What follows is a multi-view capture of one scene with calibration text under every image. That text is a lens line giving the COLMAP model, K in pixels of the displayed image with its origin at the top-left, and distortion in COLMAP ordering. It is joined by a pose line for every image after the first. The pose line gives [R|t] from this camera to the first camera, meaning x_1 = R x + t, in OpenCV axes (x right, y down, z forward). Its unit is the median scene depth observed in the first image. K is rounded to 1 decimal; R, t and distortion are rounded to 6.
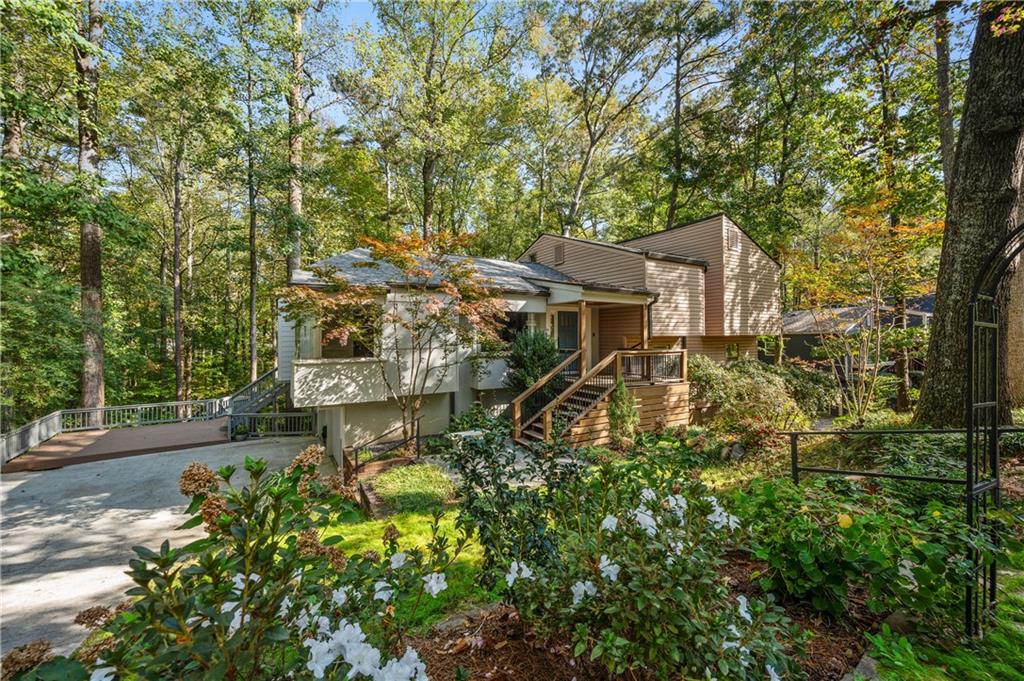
lens RADIAL K [[418.2, 0, 503.5], [0, 418.2, 337.2], [0, 0, 1]] dist [0.009961, -0.000140]
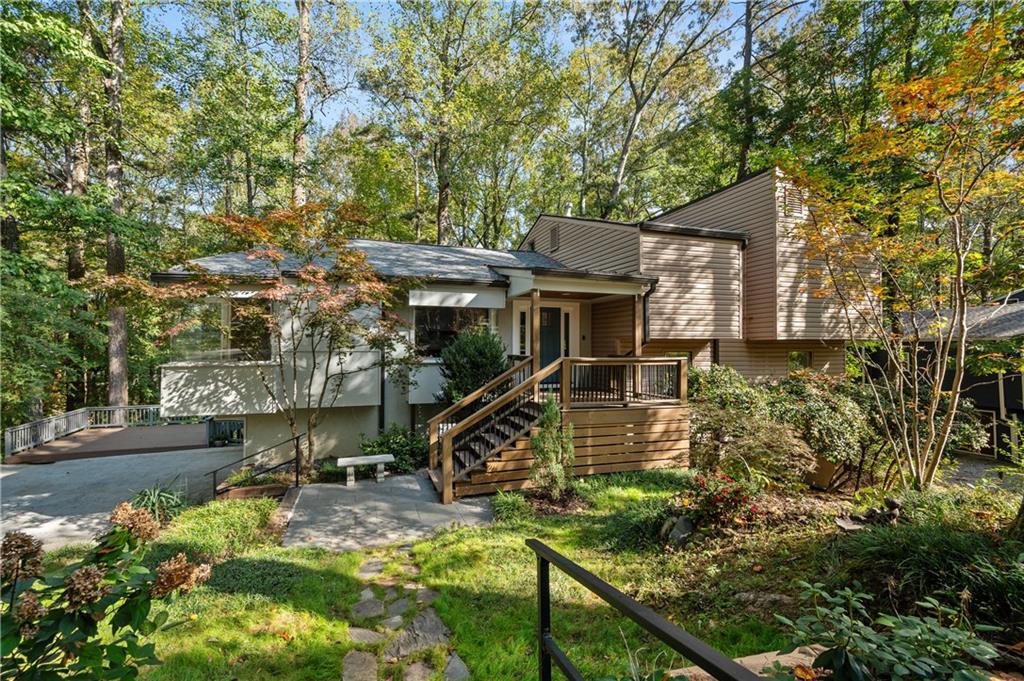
lens RADIAL K [[418.2, 0, 518.6], [0, 418.2, 345.6], [0, 0, 1]] dist [0.009961, -0.000140]
pose [[0.970363, 0.005623, -0.241587, 0.294088], [-0.006790, 0.999969, -0.003997, 0.012891], [0.241557, 0.005519, 0.970371, 0.231914]]
